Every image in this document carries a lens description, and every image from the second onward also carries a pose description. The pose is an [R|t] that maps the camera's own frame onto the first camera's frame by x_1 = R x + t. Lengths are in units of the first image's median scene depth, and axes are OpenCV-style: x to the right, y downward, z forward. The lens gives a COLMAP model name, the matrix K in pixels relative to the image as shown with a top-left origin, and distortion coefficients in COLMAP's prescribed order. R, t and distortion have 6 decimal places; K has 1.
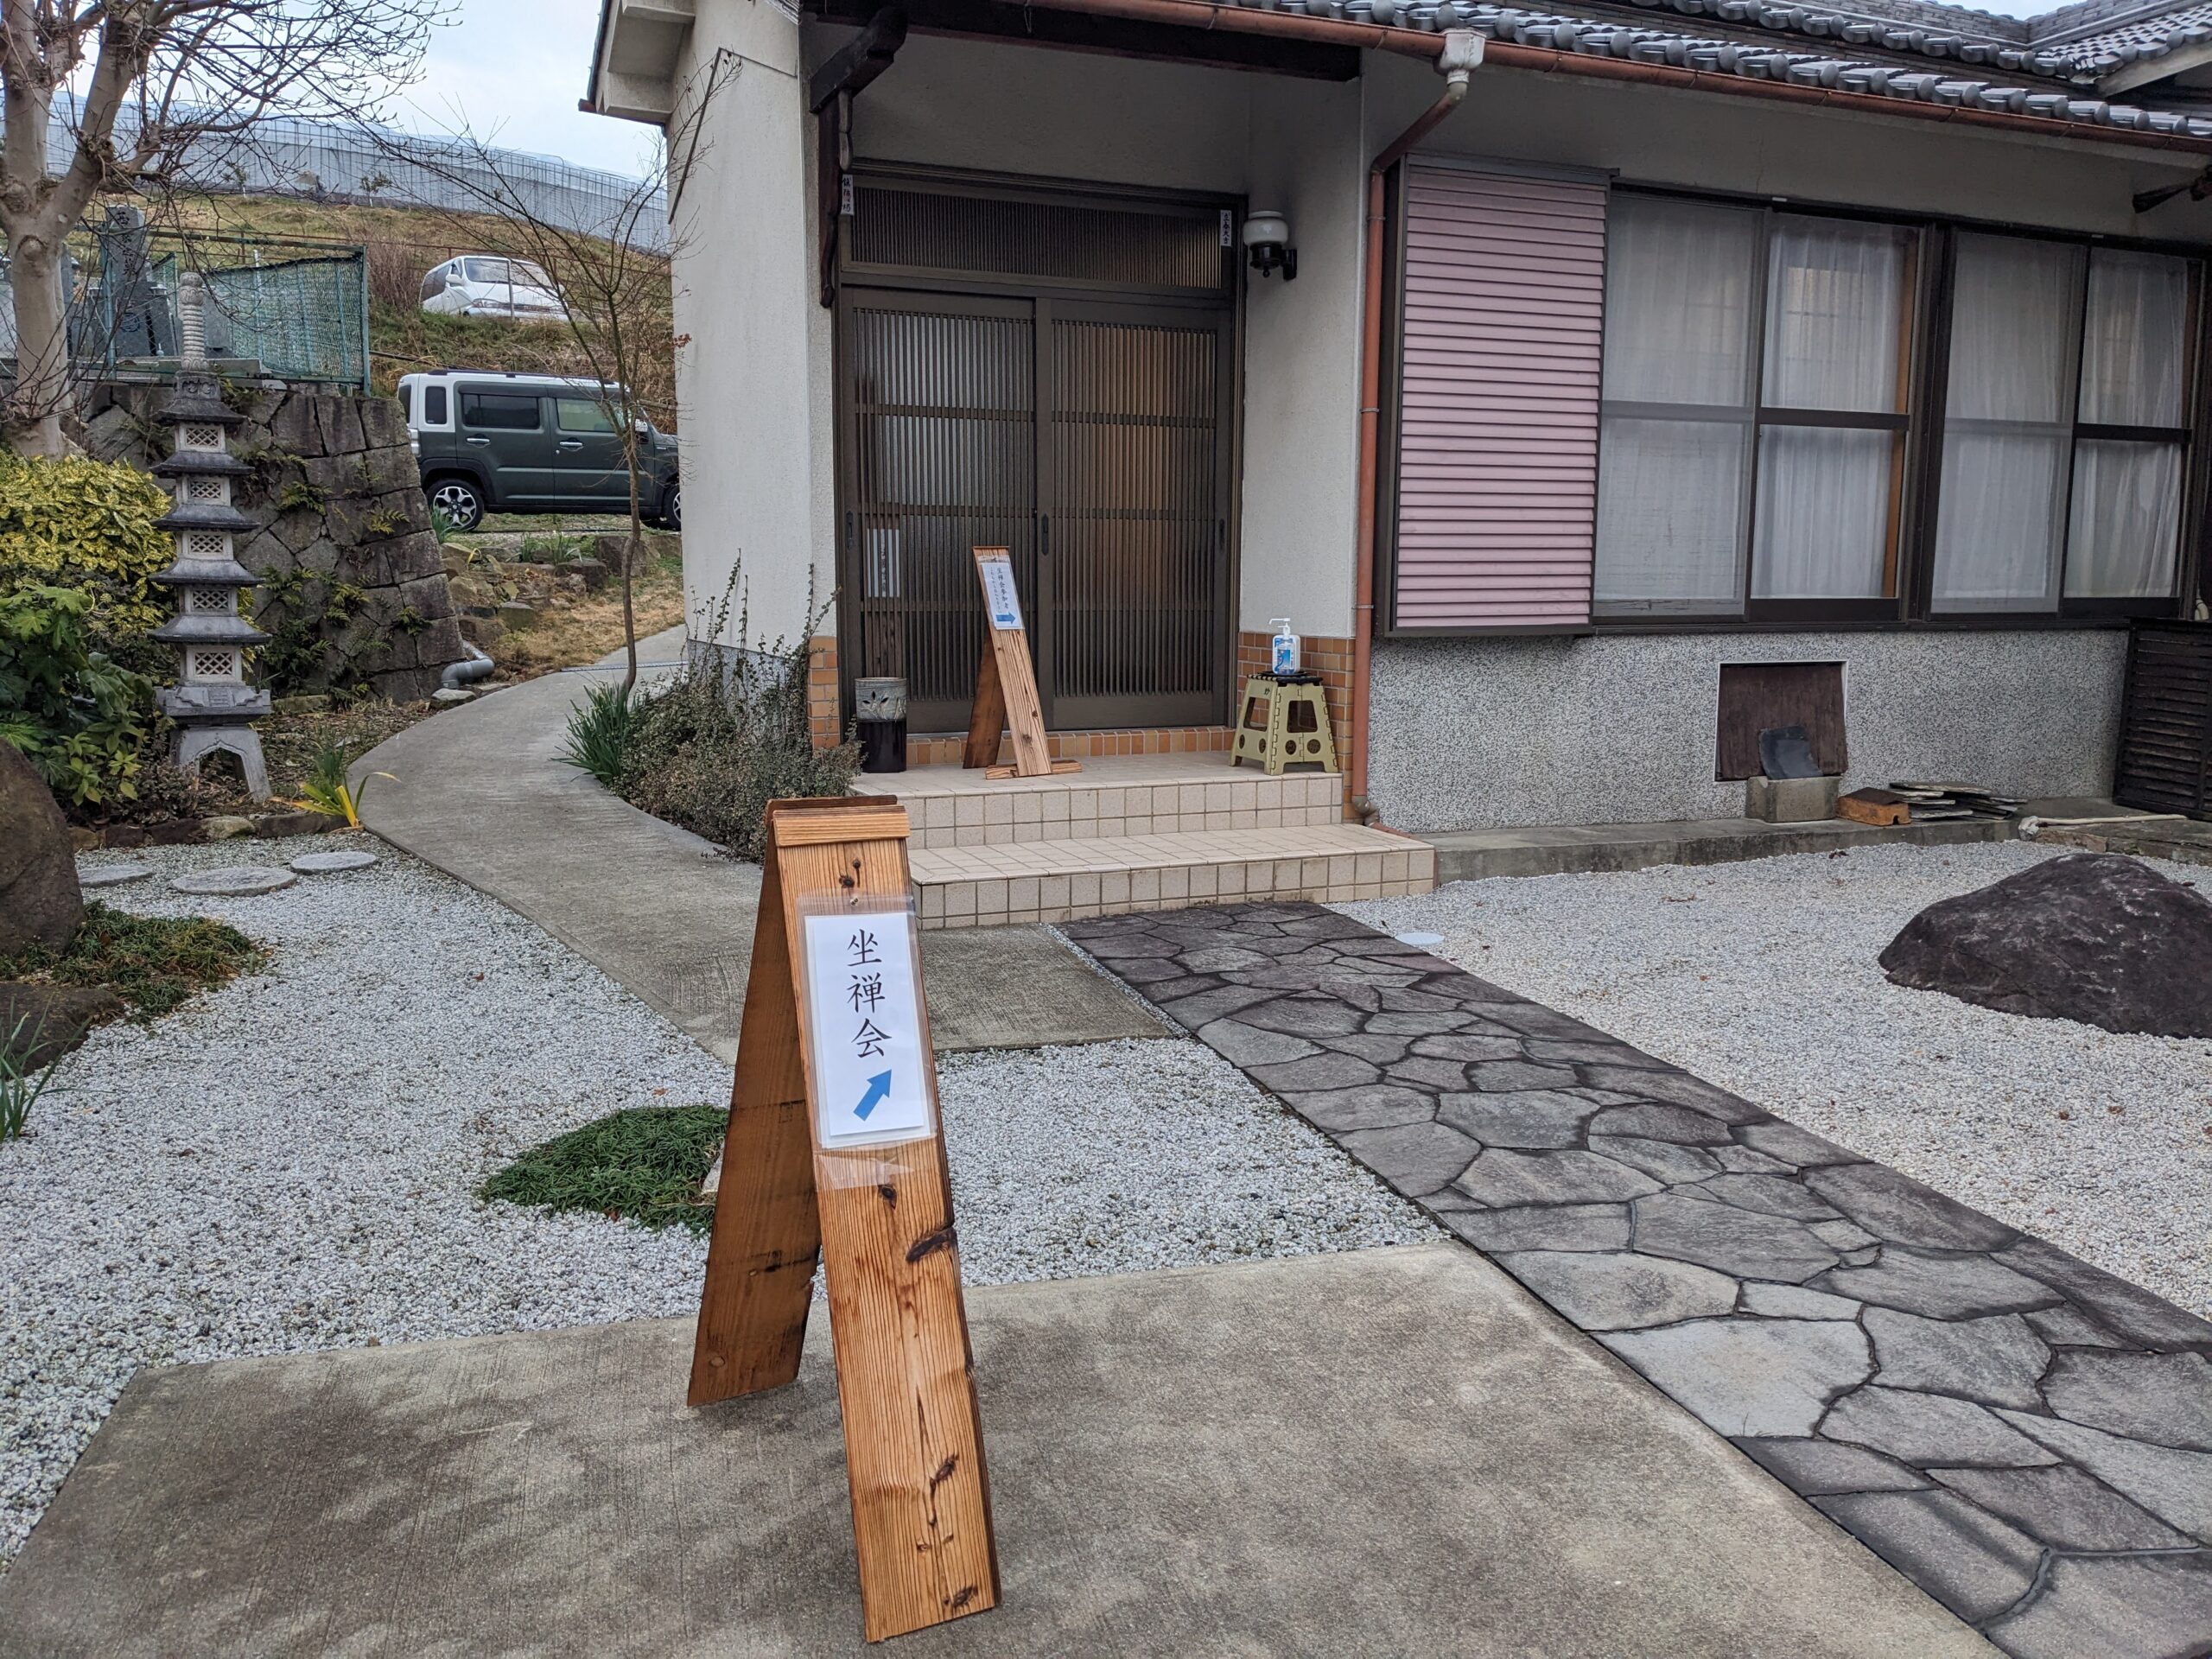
lens RADIAL K [[1740.1, 0, 1089.3], [0, 1740.1, 844.7], [0, 0, 1]] dist [0.073358, -0.110018]
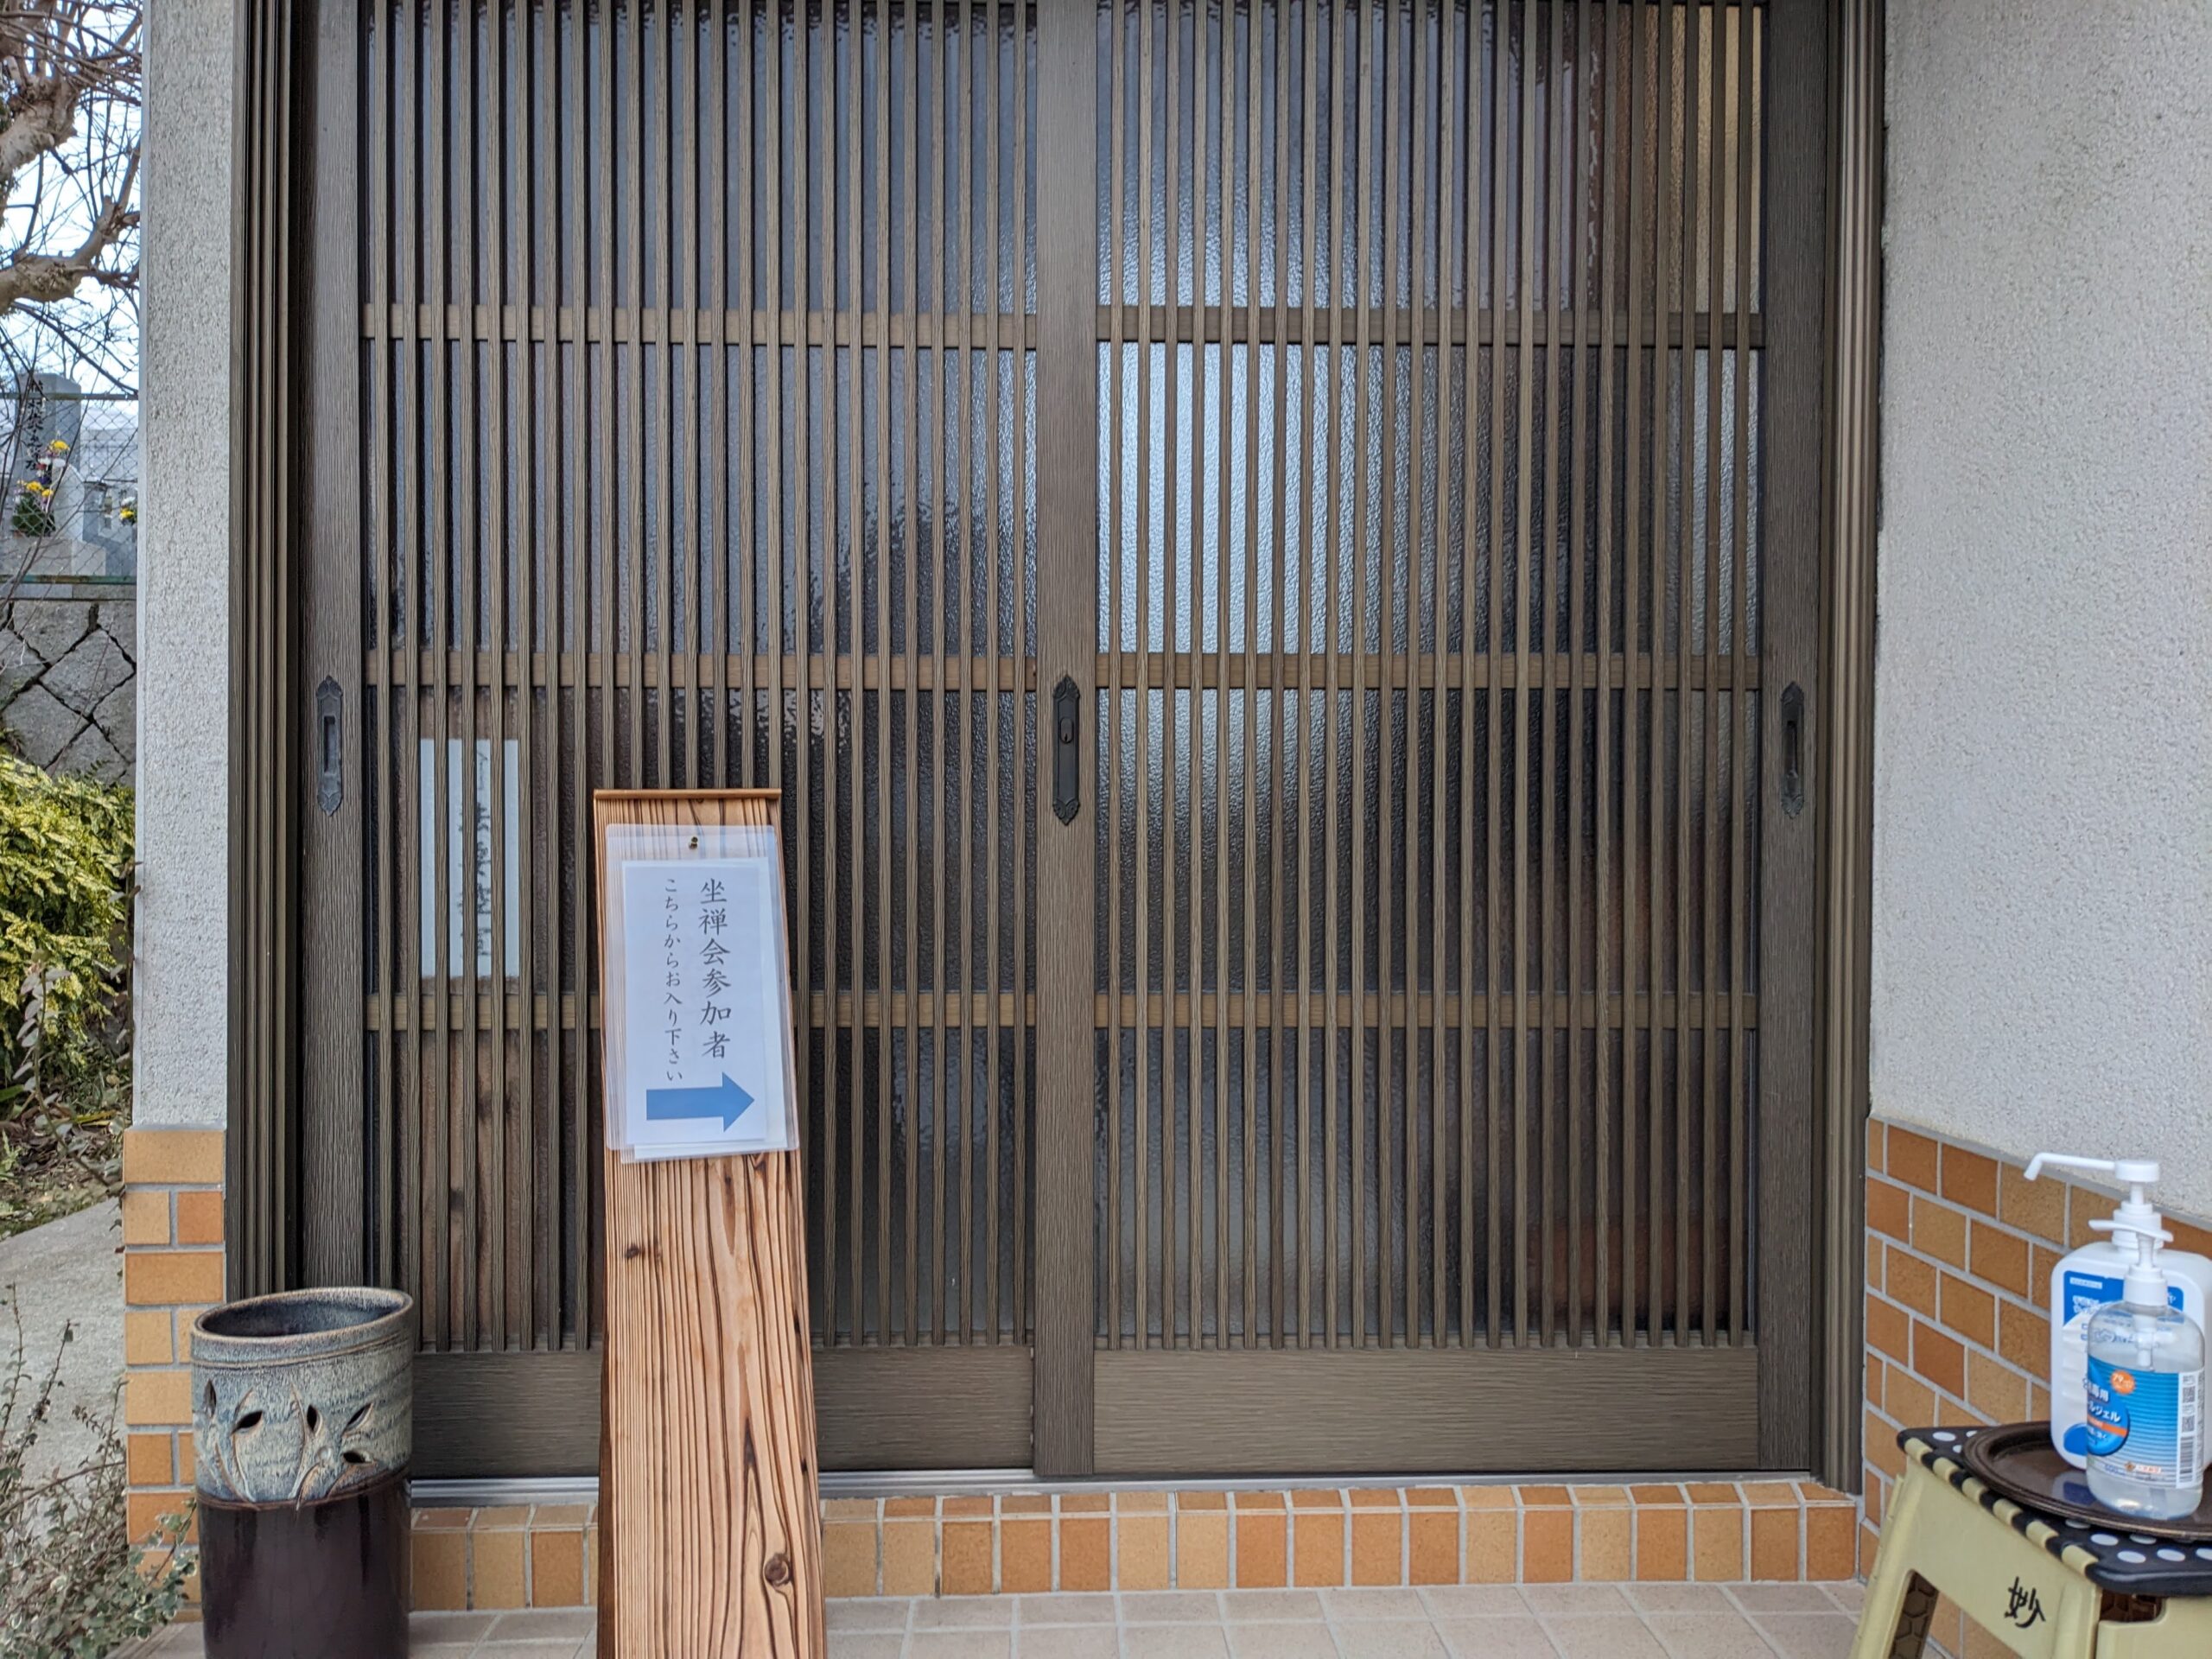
lens RADIAL K [[1740.1, 0, 1089.3], [0, 1740.1, 844.7], [0, 0, 1]] dist [0.073358, -0.110018]
pose [[0.936455, 0.007090, -0.350717, 0.072586], [-0.055875, 0.990046, -0.129180, -0.127775], [0.346310, 0.140568, 0.927529, 0.751779]]
